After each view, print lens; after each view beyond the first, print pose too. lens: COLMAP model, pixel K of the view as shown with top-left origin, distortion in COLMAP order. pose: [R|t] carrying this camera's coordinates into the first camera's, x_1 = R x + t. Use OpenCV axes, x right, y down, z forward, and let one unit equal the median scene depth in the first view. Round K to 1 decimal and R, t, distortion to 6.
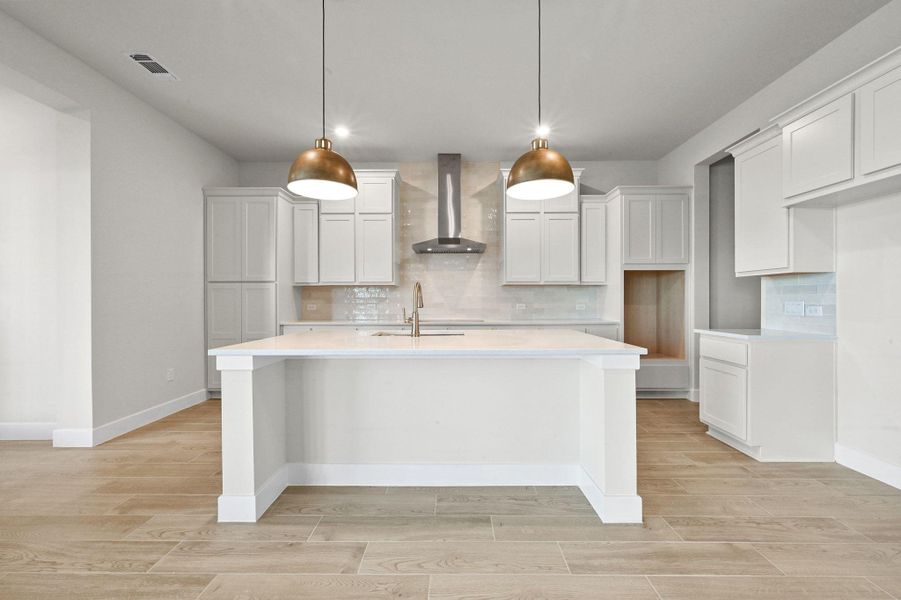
lens RADIAL K [[356.2, 0, 450.5], [0, 356.2, 300.0], [0, 0, 1]] dist [-0.000501, -0.000019]
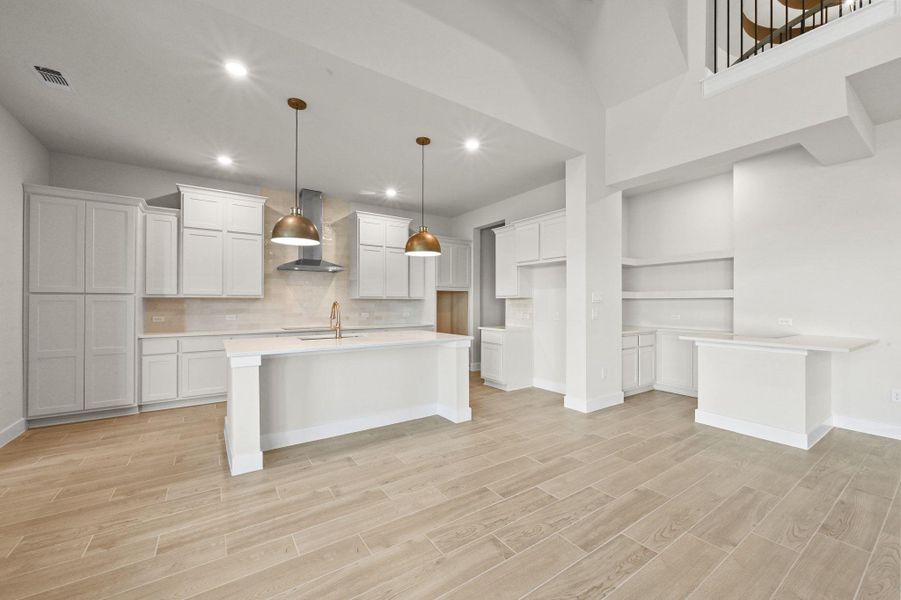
lens RADIAL K [[356.2, 0, 450.5], [0, 356.2, 300.0], [0, 0, 1]] dist [-0.000501, -0.000019]
pose [[0.820279, 0.007770, 0.571911, -0.338447], [-0.001325, 0.999931, -0.011684, -0.024395], [-0.571962, 0.008826, 0.820232, -0.289703]]
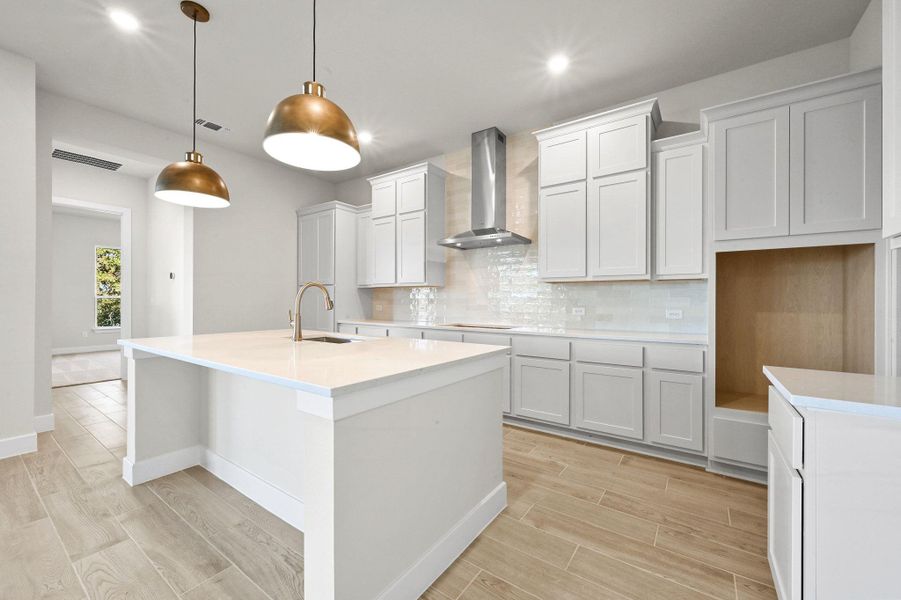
lens RADIAL K [[356.2, 0, 450.5], [0, 356.2, 300.0], [0, 0, 1]] dist [-0.000501, -0.000019]
pose [[0.823849, 0.004403, -0.566793, 0.455411], [-0.004787, 0.999988, 0.000810, -0.005161], [0.566790, 0.002046, 0.823860, 0.277823]]
